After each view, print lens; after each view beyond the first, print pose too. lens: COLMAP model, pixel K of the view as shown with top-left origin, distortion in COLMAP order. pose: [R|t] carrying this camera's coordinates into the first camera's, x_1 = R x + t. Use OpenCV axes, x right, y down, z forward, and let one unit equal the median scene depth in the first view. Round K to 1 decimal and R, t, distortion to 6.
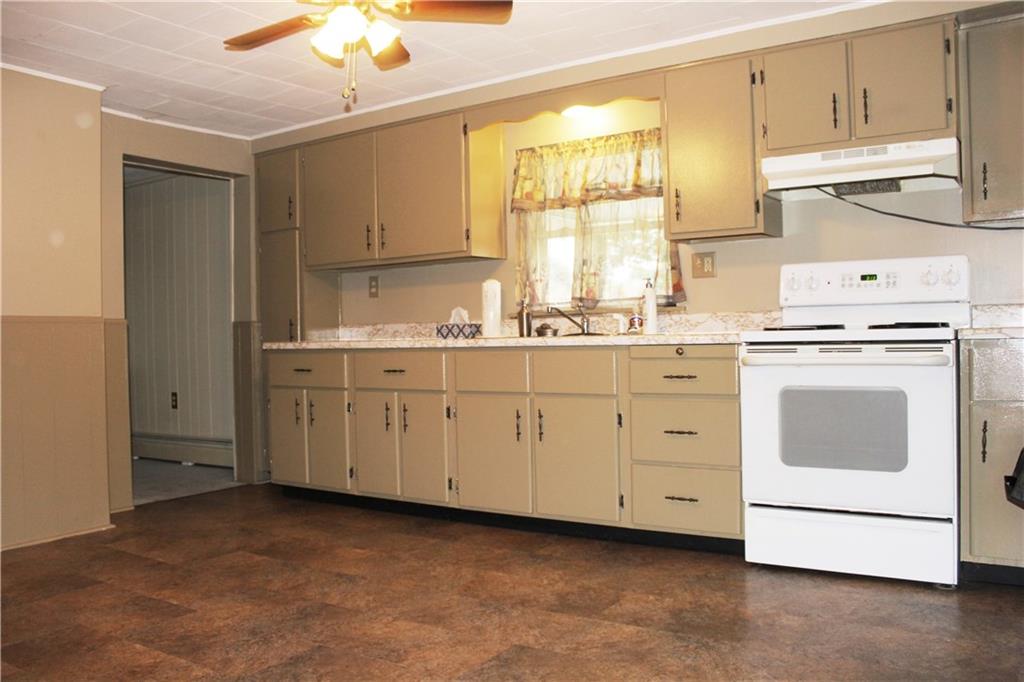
lens RADIAL K [[848.5, 0, 514.6], [0, 848.5, 342.5], [0, 0, 1]] dist [-0.165654, 0.154119]
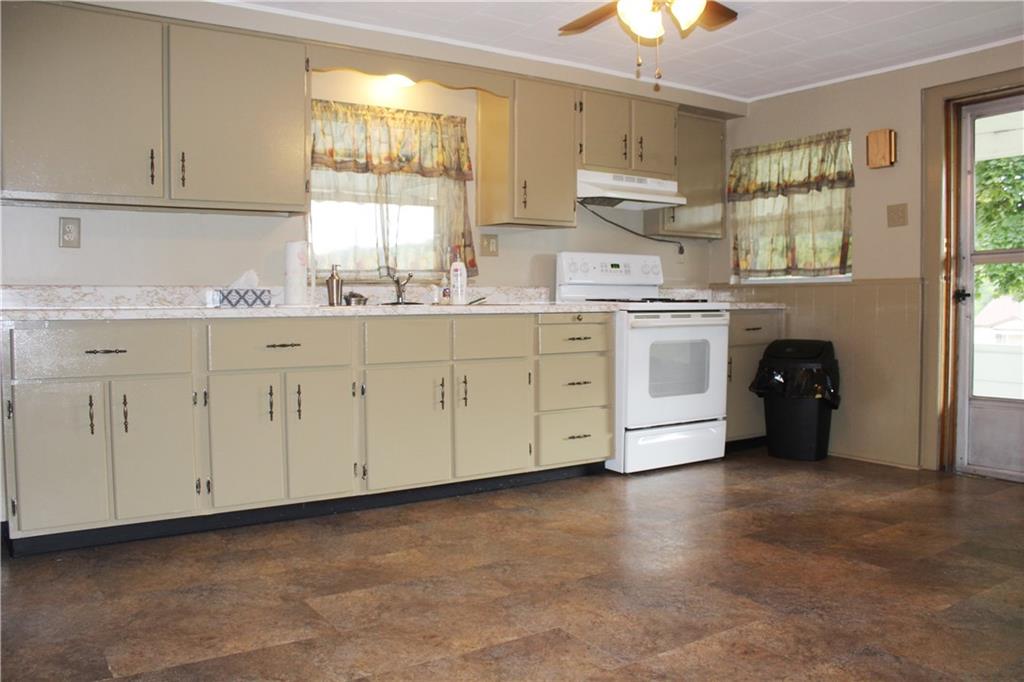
lens RADIAL K [[848.5, 0, 514.6], [0, 848.5, 342.5], [0, 0, 1]] dist [-0.165654, 0.154119]
pose [[0.382875, -0.026911, 0.923408, -0.961396], [0.004640, 0.999619, 0.027208, 0.012109], [-0.923789, -0.006133, 0.382854, 0.589009]]
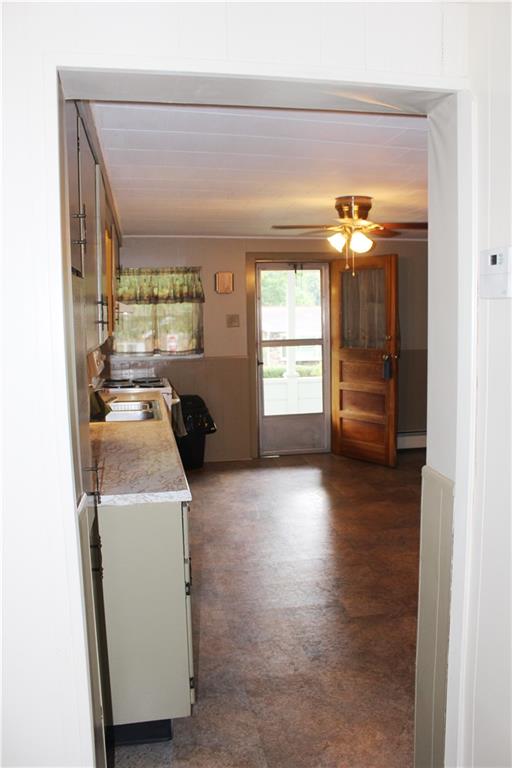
lens RADIAL K [[643.6, 0, 253.0], [0, 643.6, 383.4], [0, 0, 1]] dist [-0.166647, 0.153277]
pose [[-0.692910, -0.044137, 0.719672, -0.865103], [0.038126, 0.994485, 0.097699, -0.146523], [-0.720015, 0.095135, -0.687406, 1.713595]]
